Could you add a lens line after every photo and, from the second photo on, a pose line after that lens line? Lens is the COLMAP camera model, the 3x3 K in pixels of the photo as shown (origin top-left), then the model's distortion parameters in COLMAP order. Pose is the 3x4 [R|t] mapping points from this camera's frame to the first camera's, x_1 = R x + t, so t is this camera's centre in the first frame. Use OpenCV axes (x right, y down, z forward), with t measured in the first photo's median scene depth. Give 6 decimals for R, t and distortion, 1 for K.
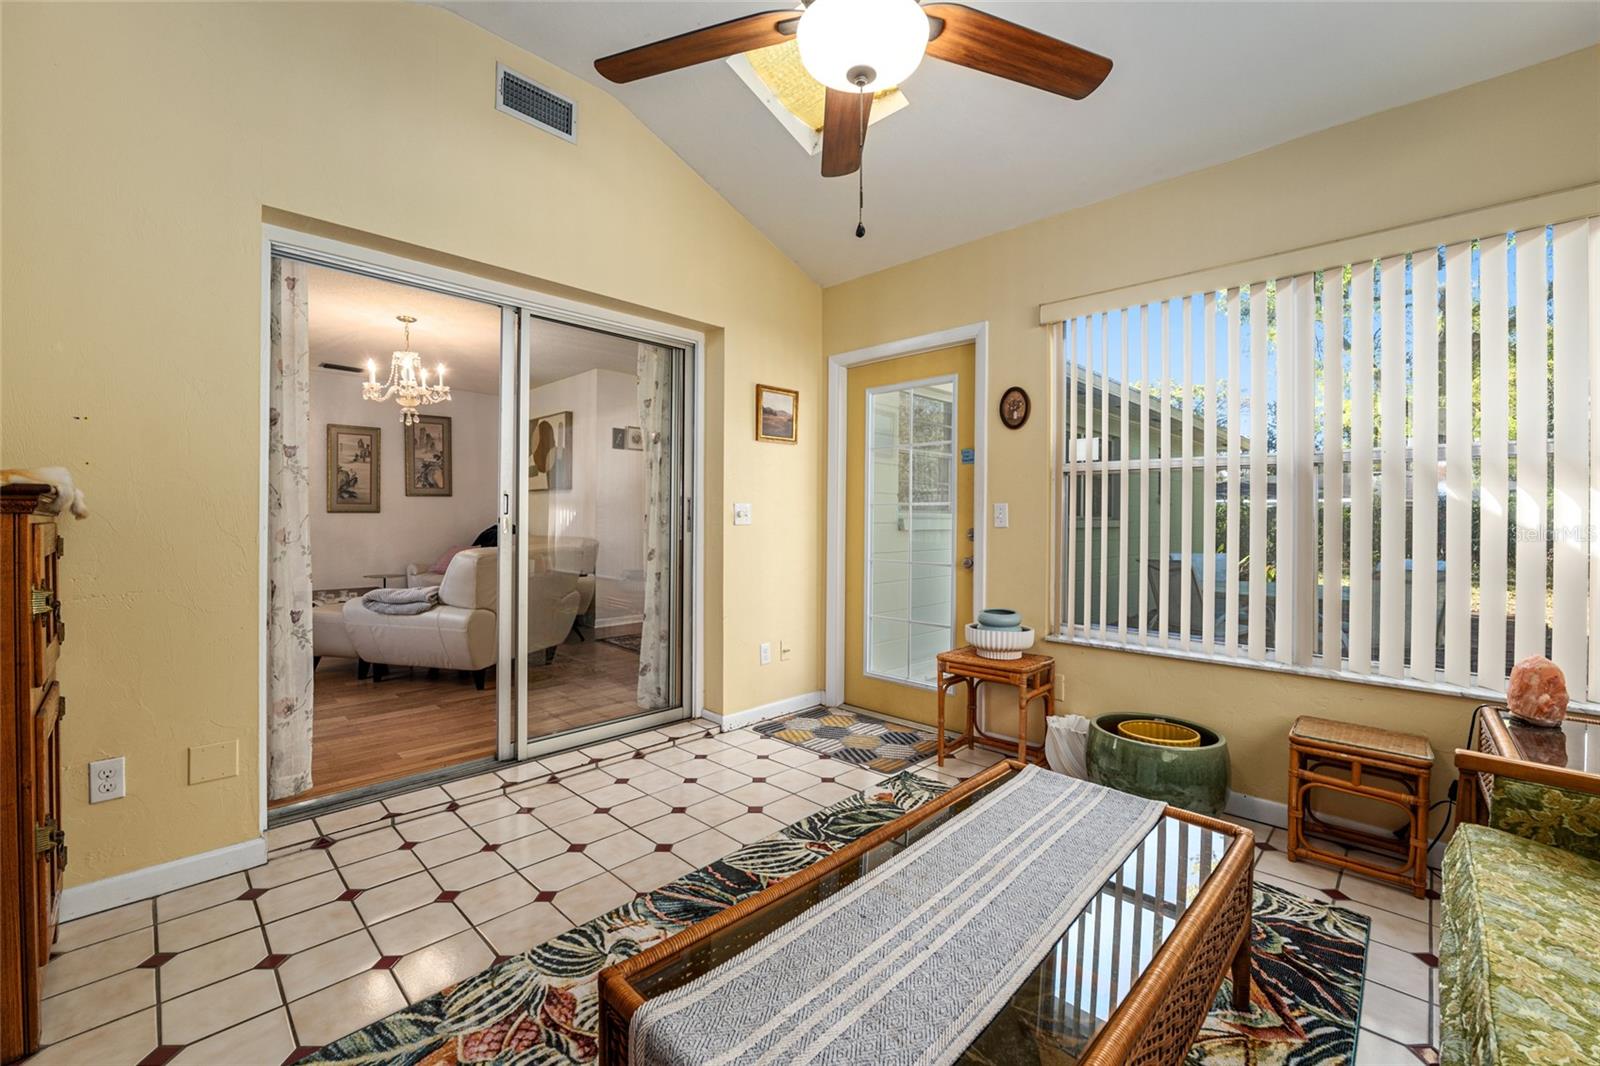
lens RADIAL K [[659.9, 0, 794.2], [0, 659.9, 522.0], [0, 0, 1]] dist [-0.007580, -0.000176]
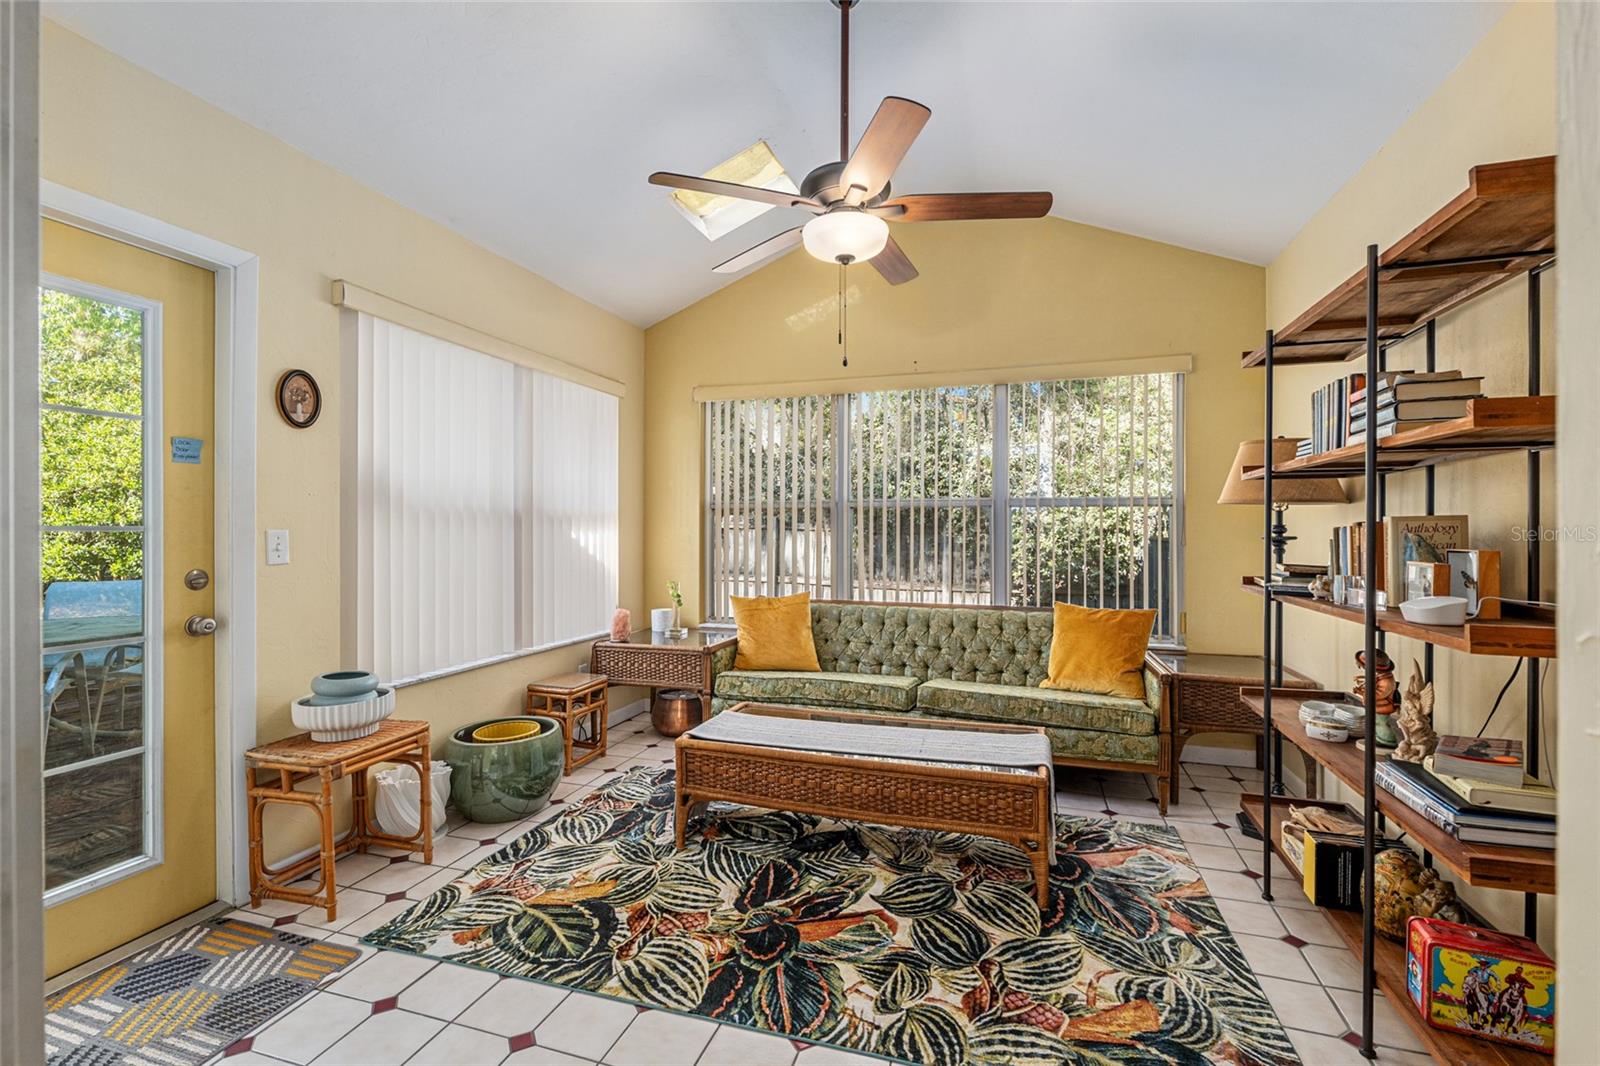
lens RADIAL K [[696.8, 0, 800.0], [0, 696.8, 533.0], [0, 0, 1]] dist [-0.003696, 0.000280]
pose [[-0.452688, -0.008915, 0.891624, -1.122838], [0.001752, 0.999939, 0.010887, -0.060960], [-0.891667, 0.006491, -0.452645, 1.595917]]
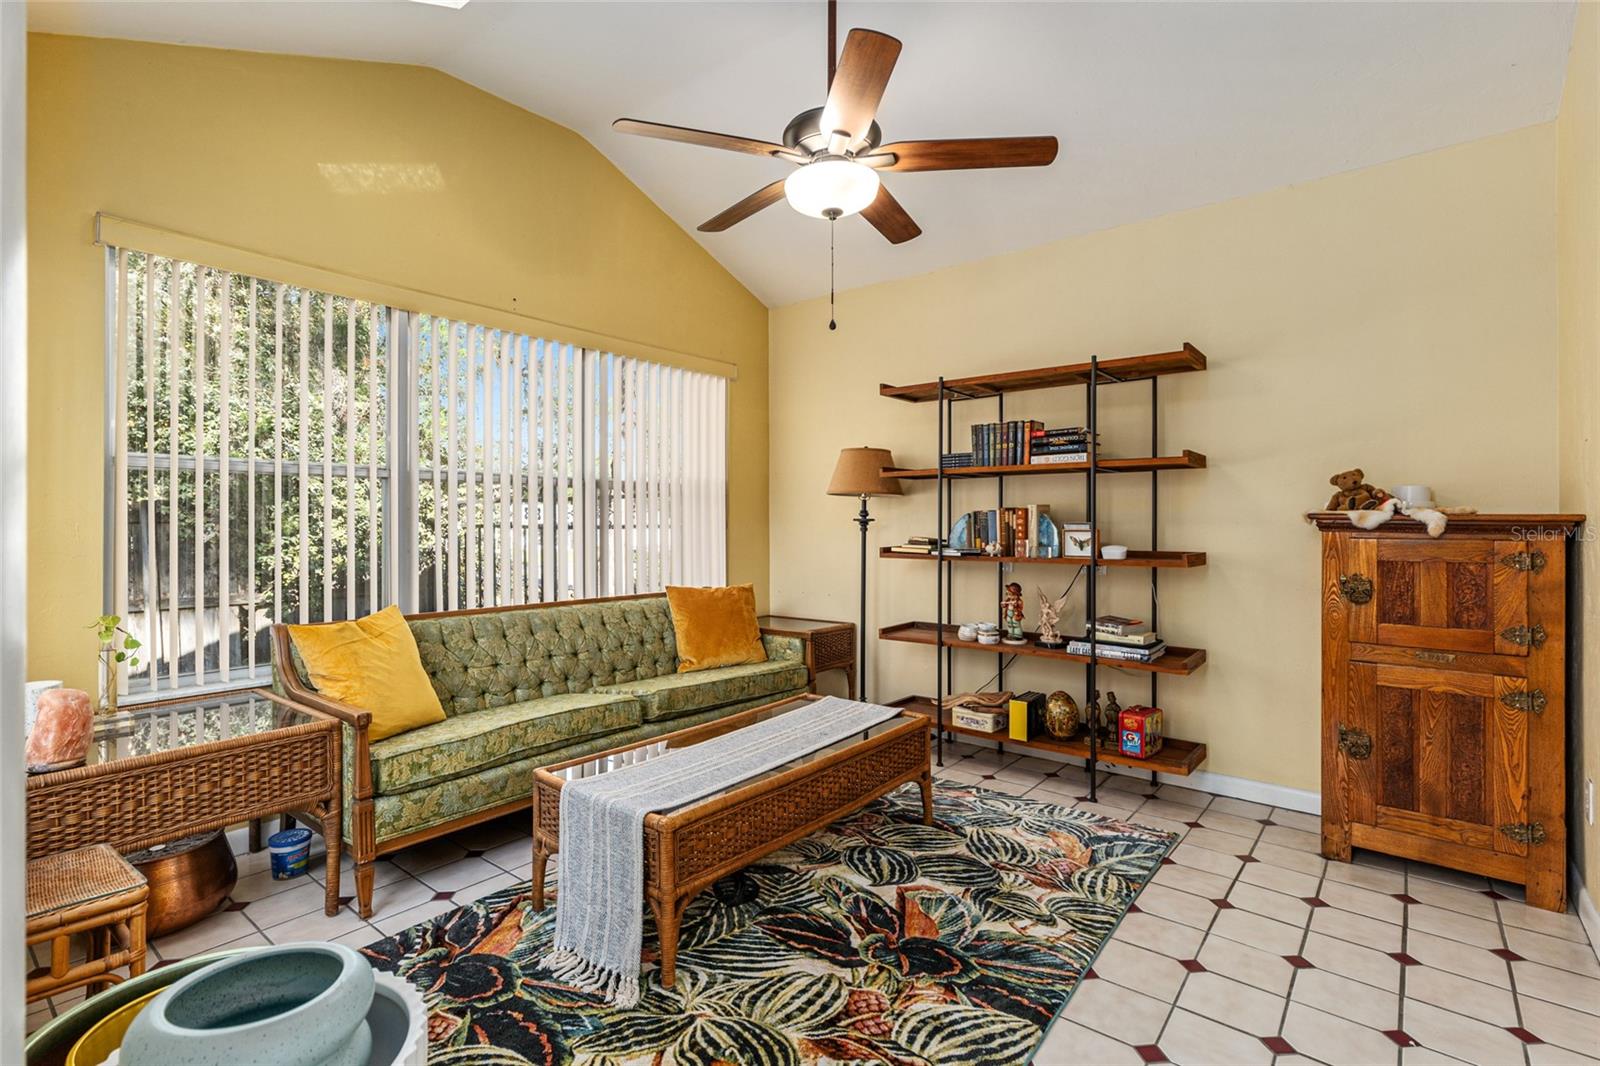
lens RADIAL K [[744.5, 0, 797.9], [0, 744.5, 516.4], [0, 0, 1]] dist [0.001810, 0.000106]
pose [[-0.994837, -0.005557, -0.101331, 0.290418], [-0.005000, 0.999971, -0.005750, -0.025568], [0.101360, -0.005214, -0.994836, 2.243407]]
